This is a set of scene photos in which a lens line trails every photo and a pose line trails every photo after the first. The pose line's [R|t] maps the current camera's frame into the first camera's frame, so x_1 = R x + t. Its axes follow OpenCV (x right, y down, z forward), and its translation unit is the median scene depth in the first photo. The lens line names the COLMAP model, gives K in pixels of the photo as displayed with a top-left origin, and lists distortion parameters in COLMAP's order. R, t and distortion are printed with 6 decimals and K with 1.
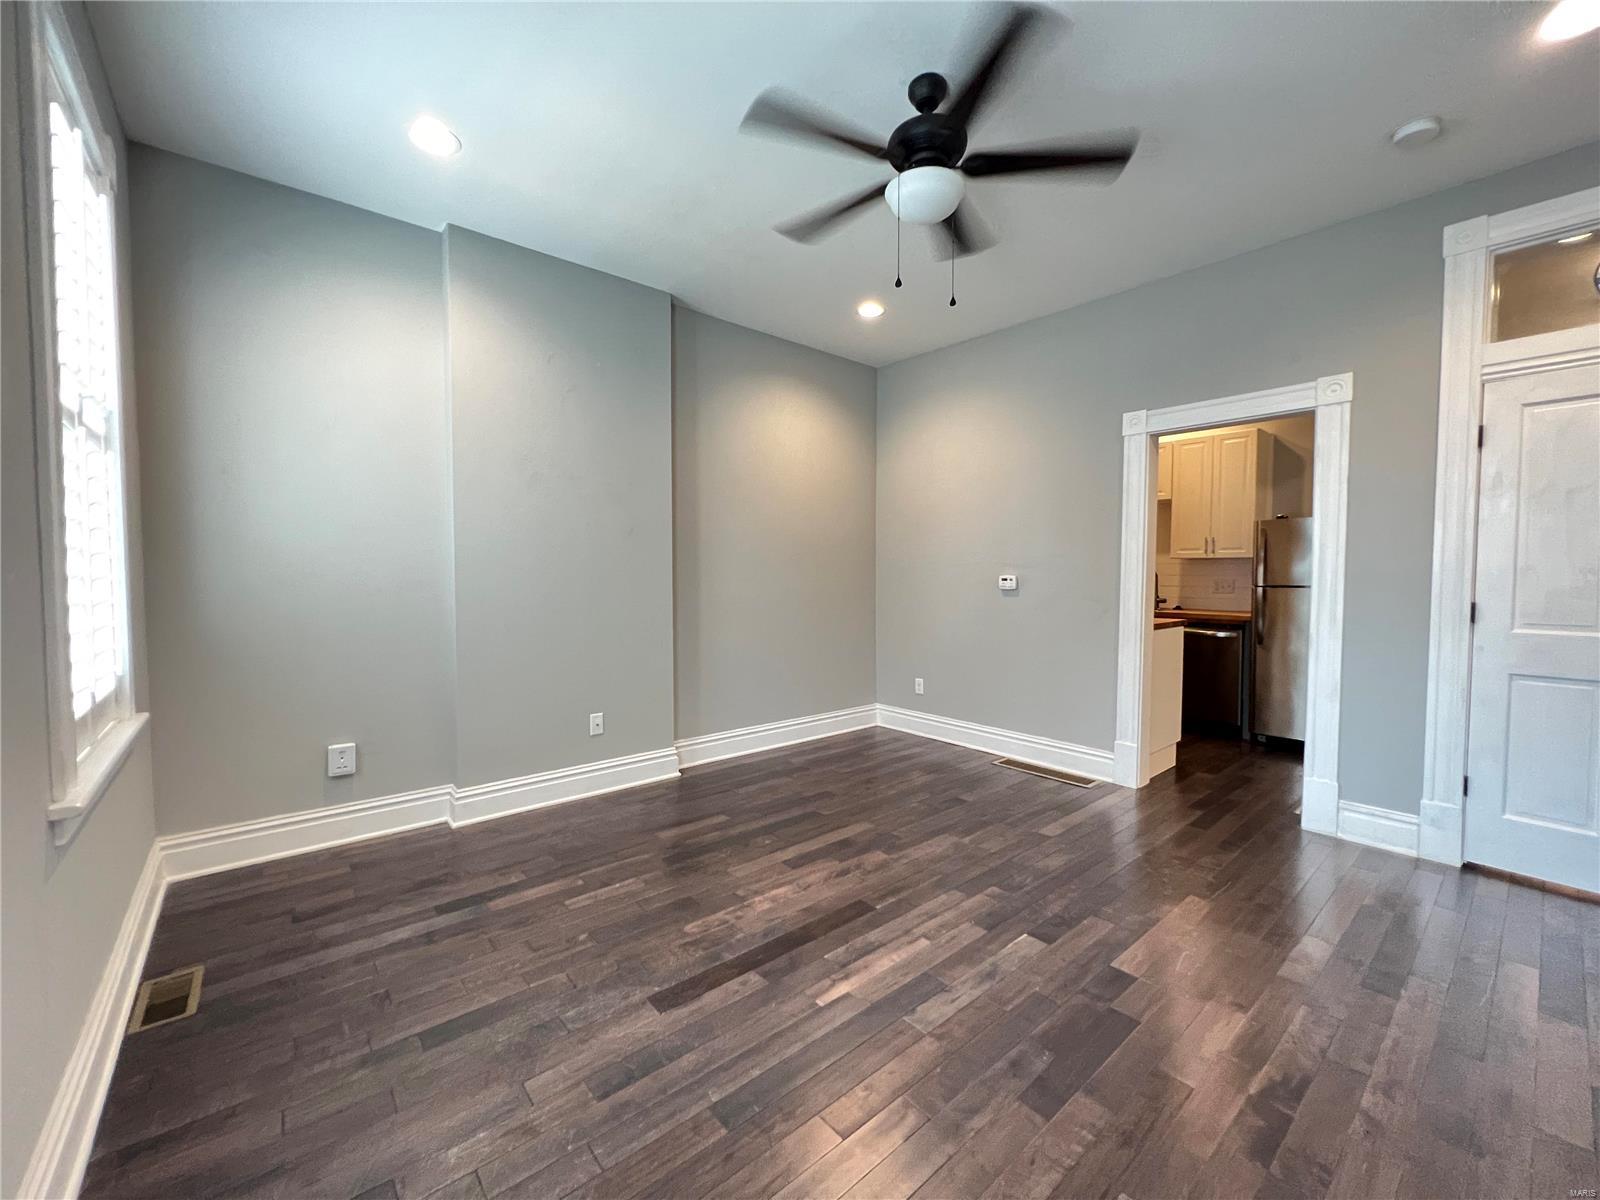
lens RADIAL K [[644.6, 0, 794.4], [0, 644.6, 594.7], [0, 0, 1]] dist [-0.003514, 0.000022]
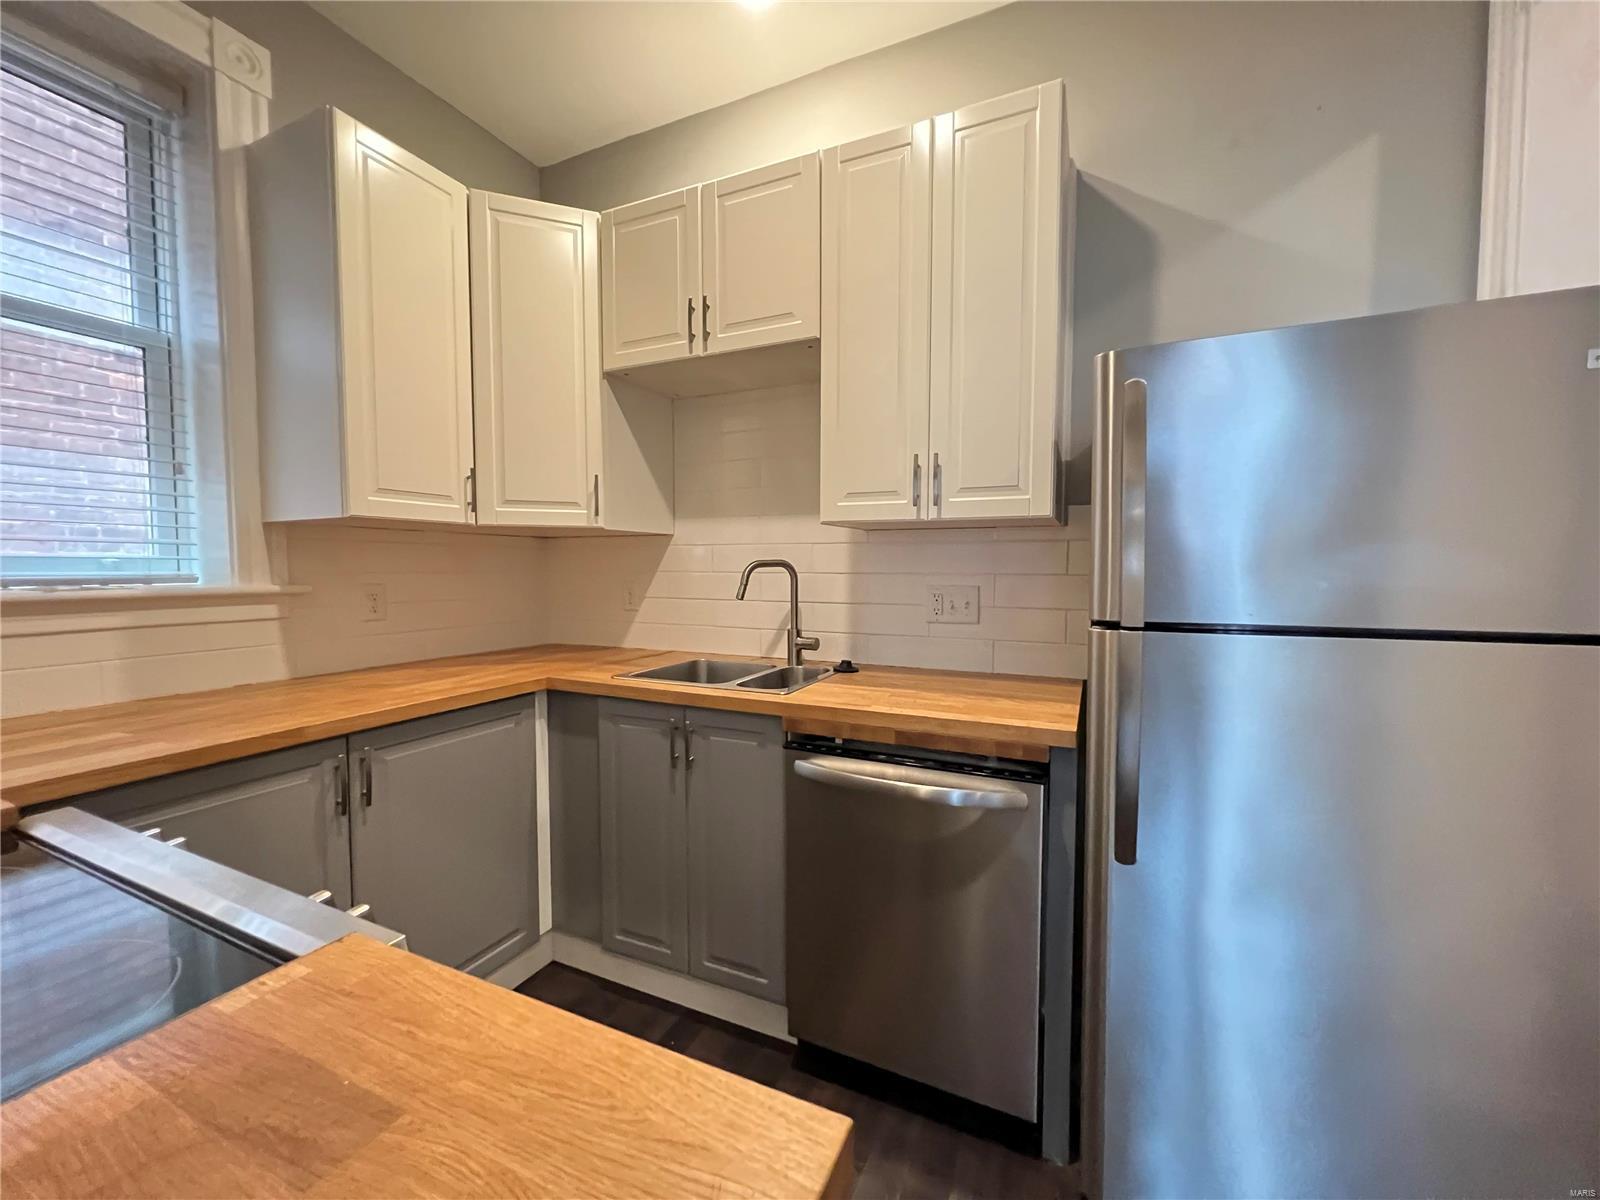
lens RADIAL K [[644.6, 0, 796.7], [0, 644.6, 599.4], [0, 0, 1]] dist [-0.003514, 0.000022]
pose [[0.913810, -0.023042, 0.405487, 0.829846], [0.012872, 0.999531, 0.027791, -0.051610], [-0.405937, -0.020176, 0.913678, 1.332195]]
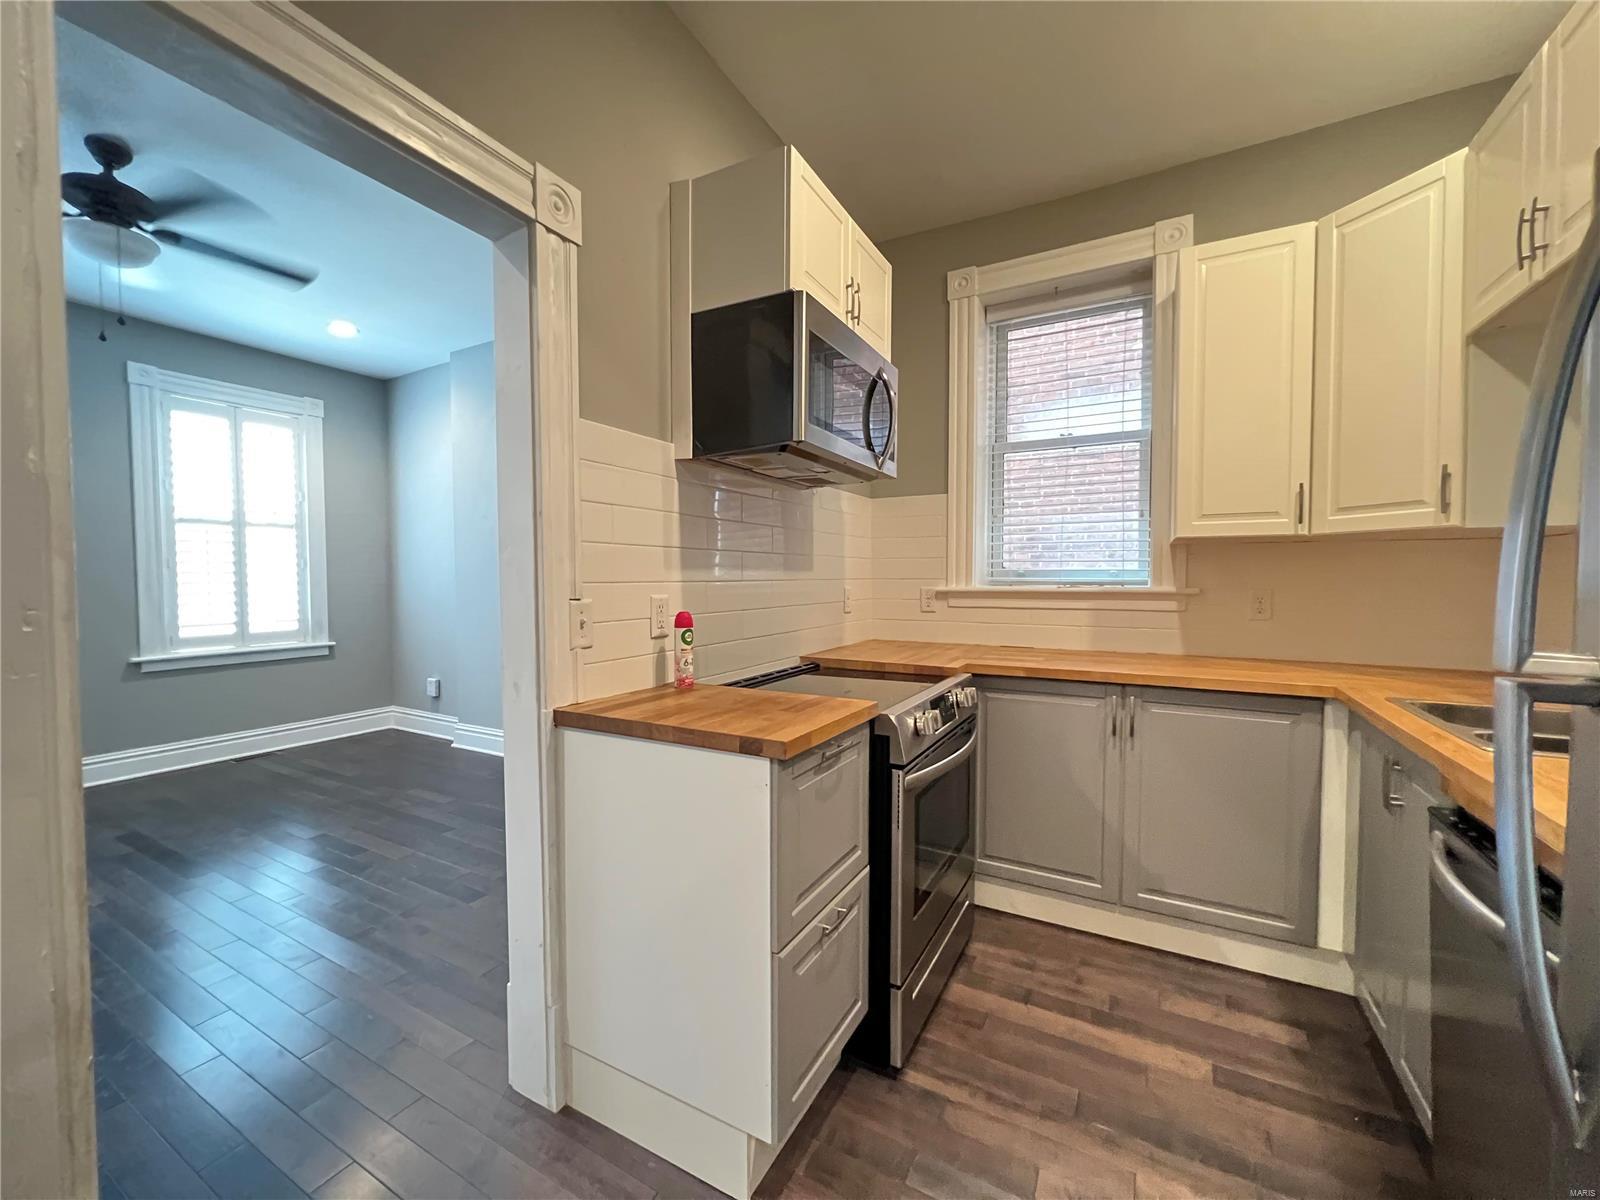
lens RADIAL K [[644.6, 0, 797.1], [0, 644.6, 597.8], [0, 0, 1]] dist [-0.003514, 0.000022]
pose [[0.349093, 0.026735, -0.936706, 1.262335], [-0.025184, 0.999500, 0.019142, -0.044742], [0.936749, 0.016908, 0.349592, 1.305181]]
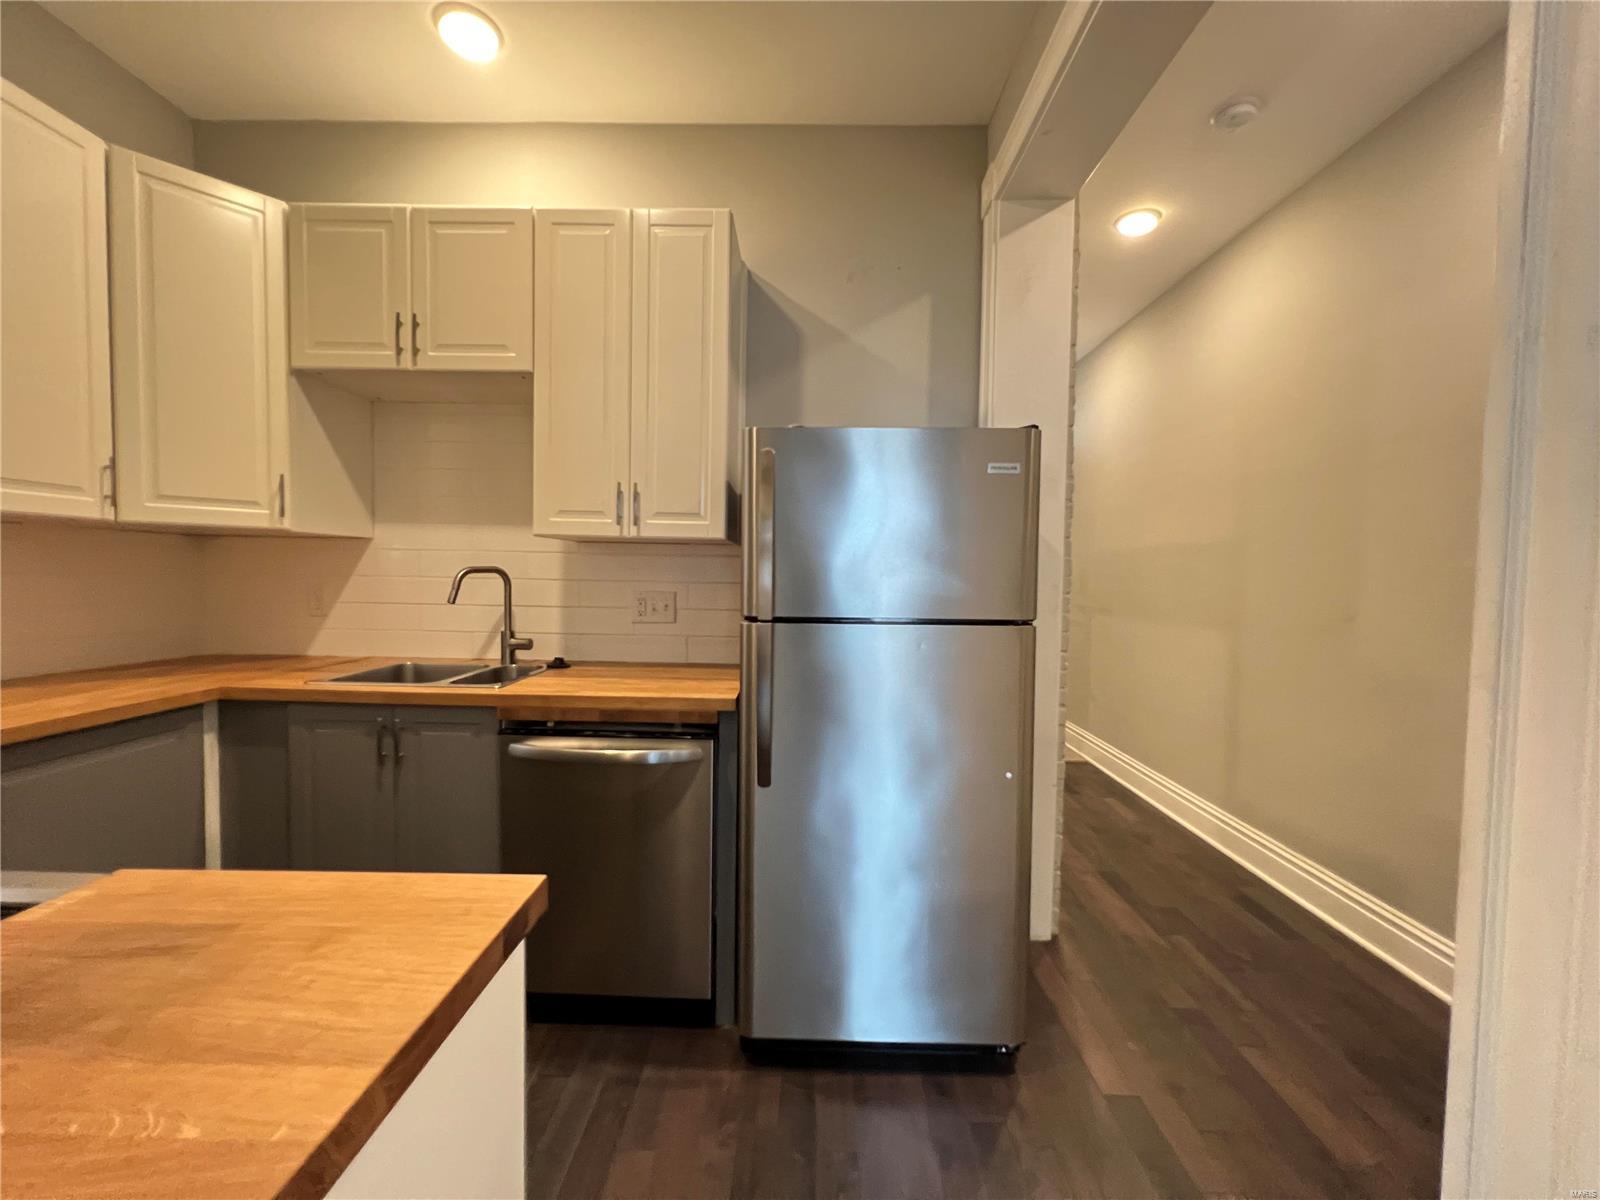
lens RADIAL K [[635.3, 0, 795.5], [0, 635.3, 598.7], [0, 0, 1]] dist [-0.001494, -0.000128]
pose [[0.666010, -0.019813, 0.745680, 0.779047], [0.004997, 0.999743, 0.022101, -0.052391], [-0.745926, -0.010993, 0.665938, 1.221949]]
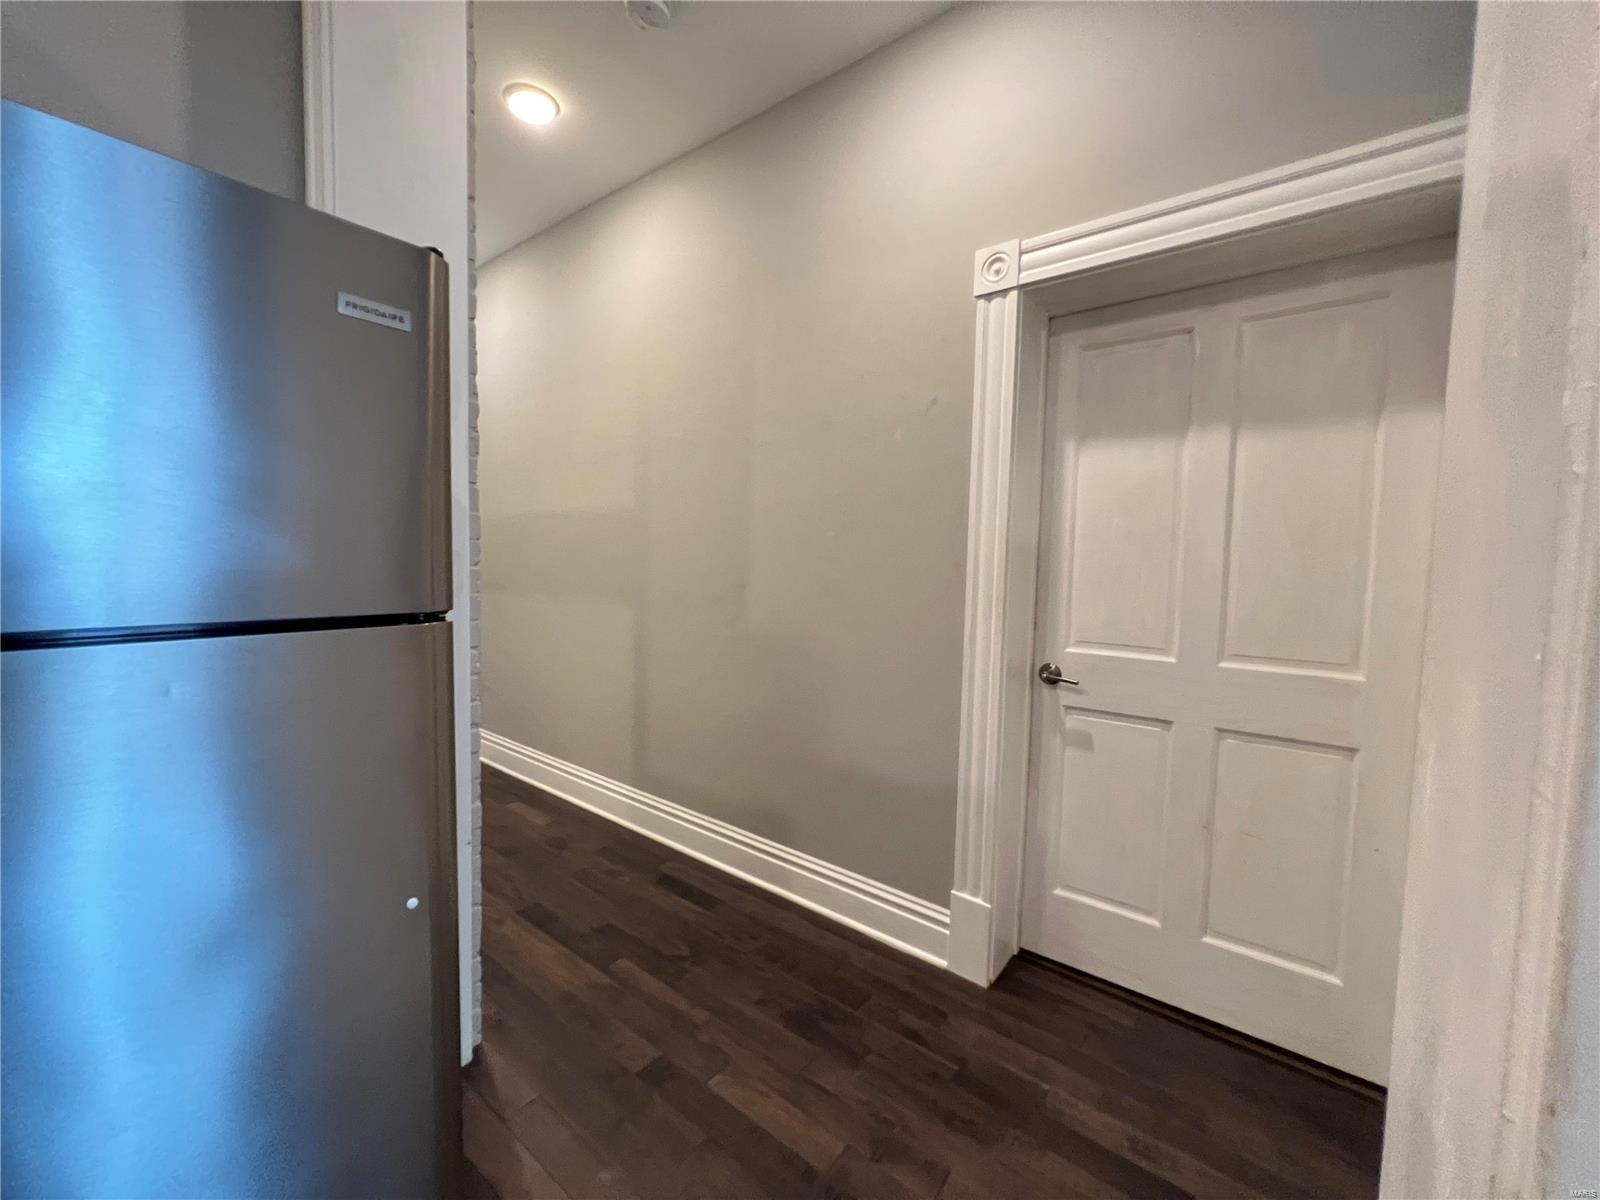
lens RADIAL K [[635.3, 0, 793.3], [0, 635.3, 598.9], [0, 0, 1]] dist [-0.001494, -0.000128]
pose [[-0.194100, -0.065517, 0.978791, 0.990325], [-0.000227, 0.997770, 0.066742, -0.047040], [-0.980982, 0.012732, -0.193683, 1.327558]]
